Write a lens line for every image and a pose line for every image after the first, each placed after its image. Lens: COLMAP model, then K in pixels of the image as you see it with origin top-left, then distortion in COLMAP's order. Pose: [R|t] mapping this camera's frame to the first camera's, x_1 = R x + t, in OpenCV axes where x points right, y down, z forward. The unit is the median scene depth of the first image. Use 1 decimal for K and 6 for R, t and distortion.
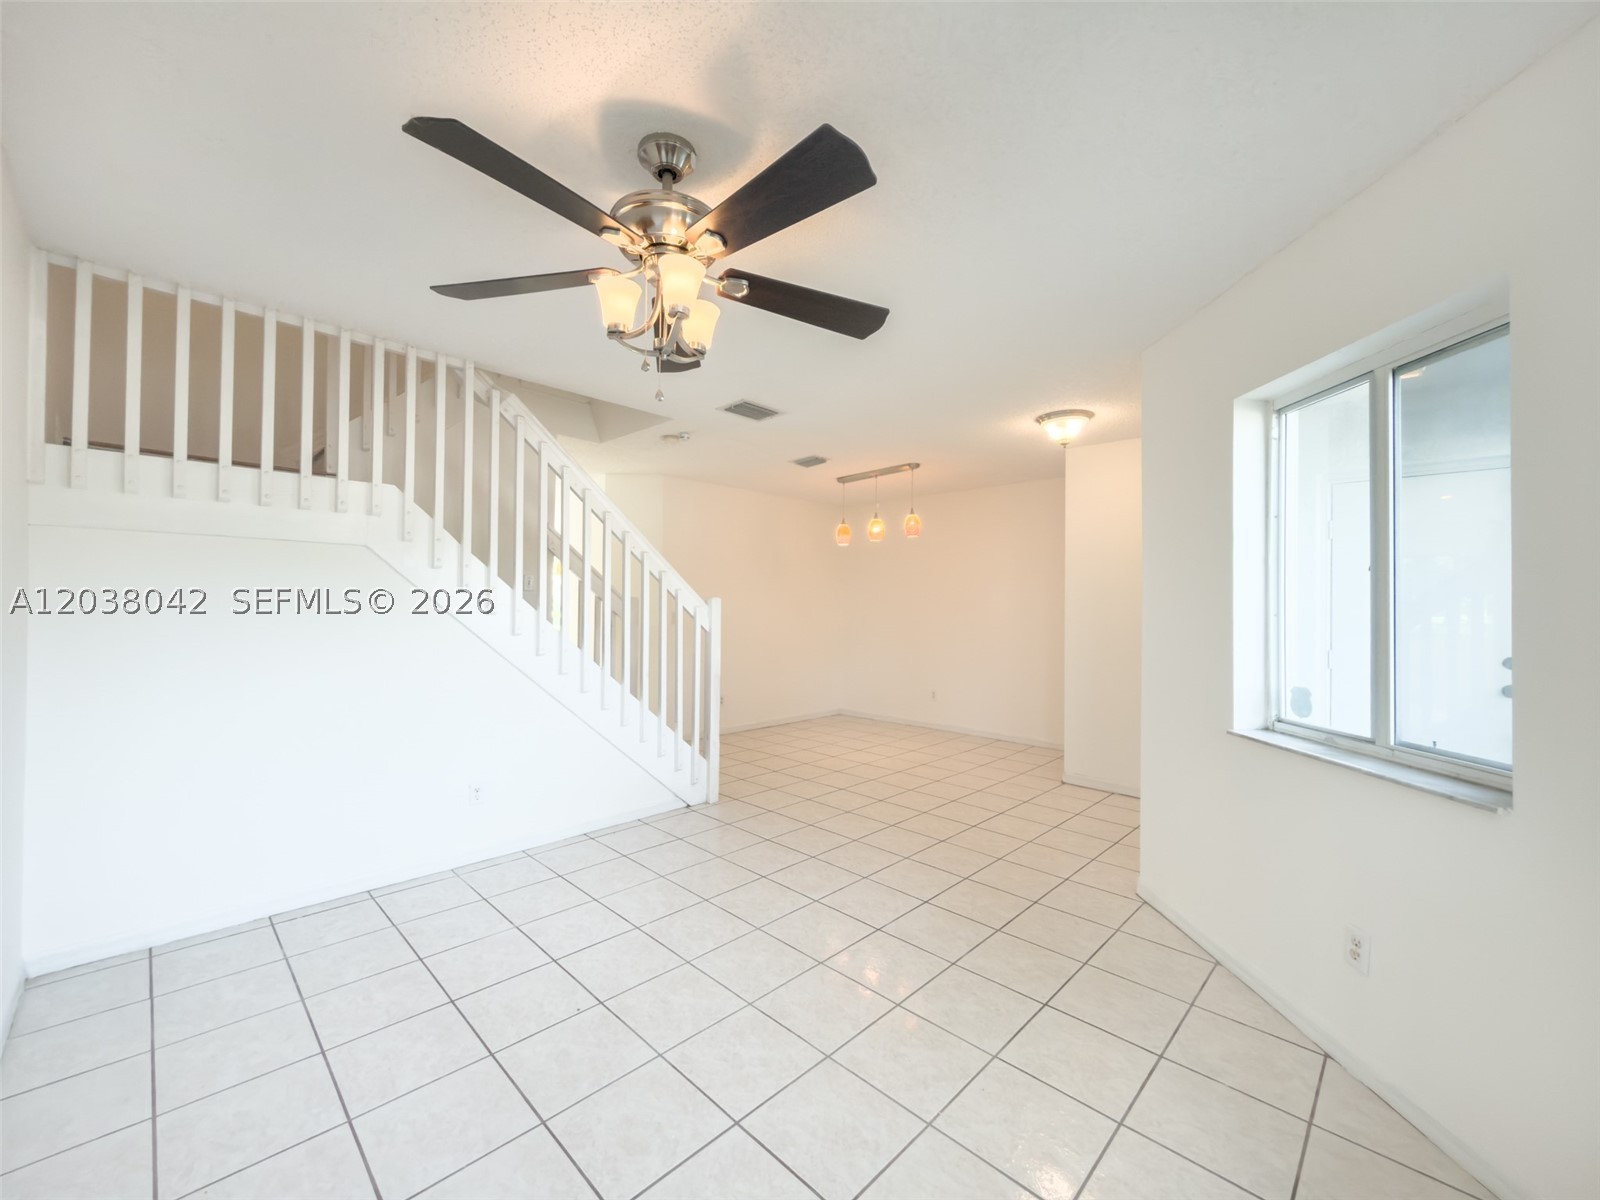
lens RADIAL K [[655.4, 0, 807.8], [0, 655.4, 600.7], [0, 0, 1]] dist [-0.001020, 0.000030]
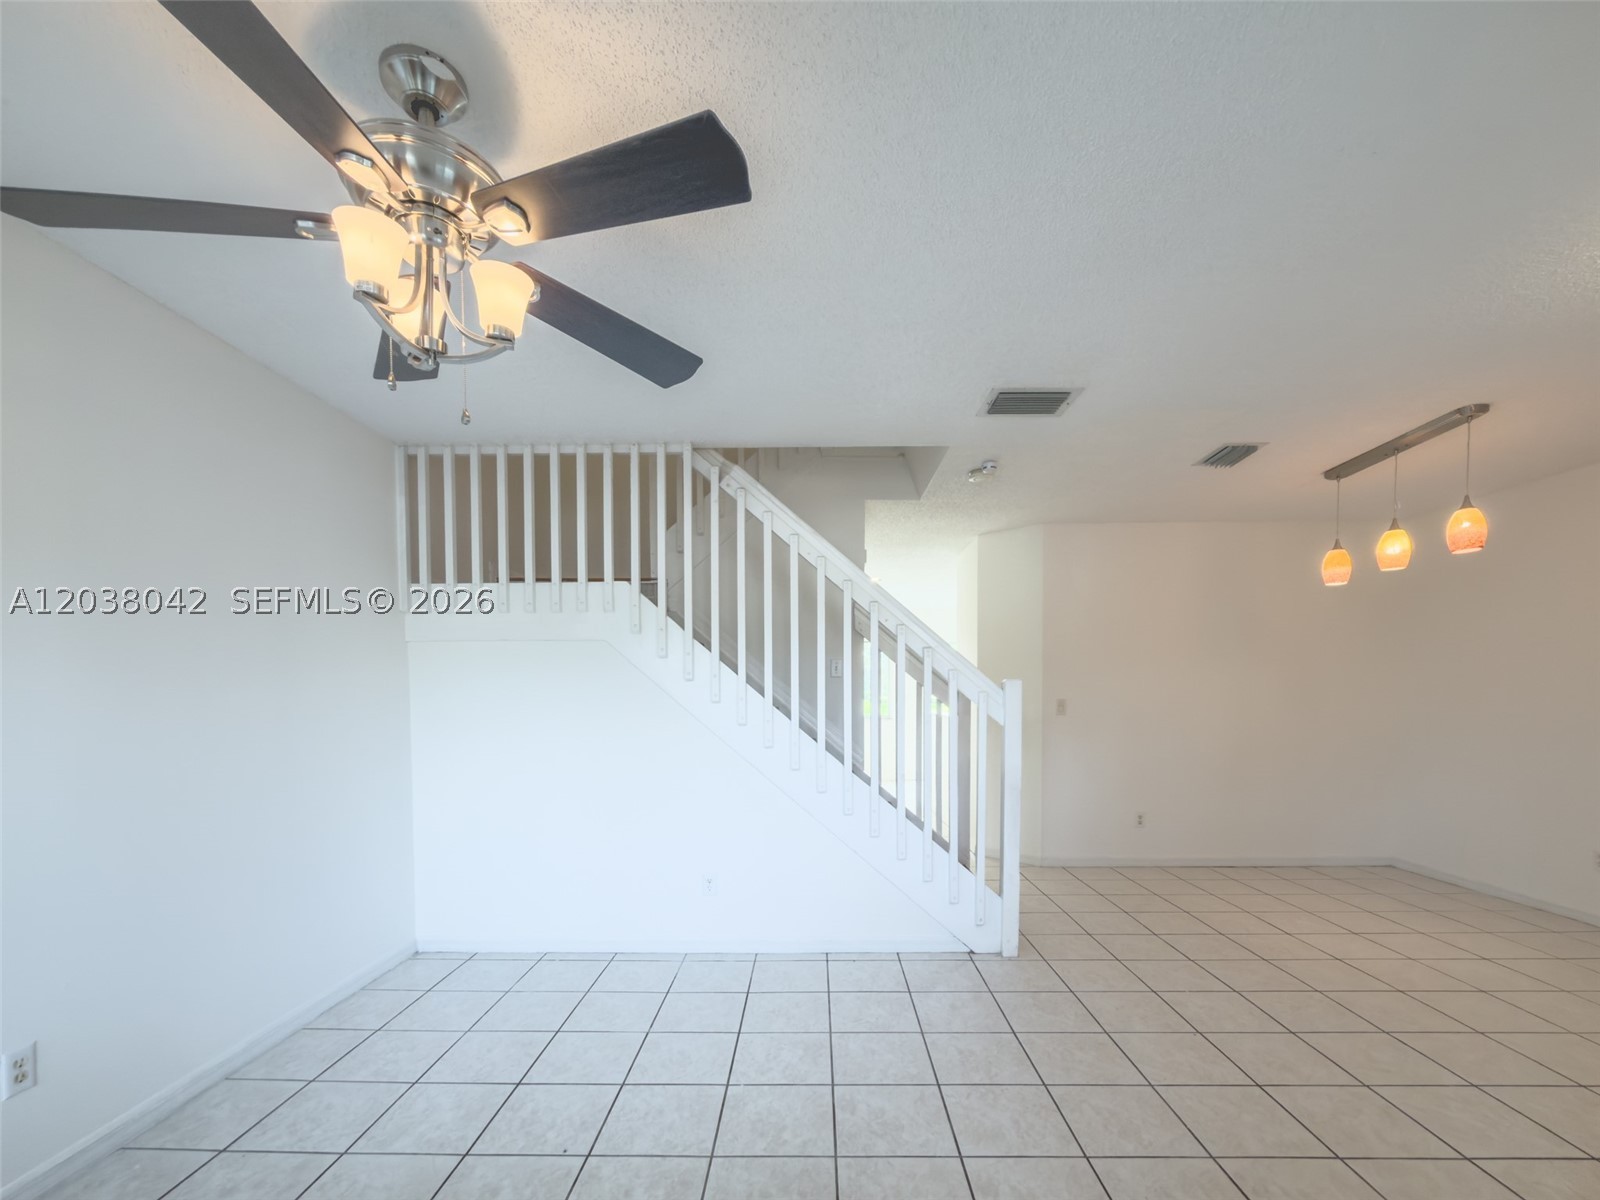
lens RADIAL K [[690.0, 0, 797.8], [0, 690.0, 717.0], [0, 0, 1]] dist [-0.001283, -0.000030]
pose [[0.677898, 0.013830, -0.735026, 0.266890], [0.017313, 0.999245, 0.034769, 0.006205], [0.734952, -0.036295, 0.677147, 0.310032]]
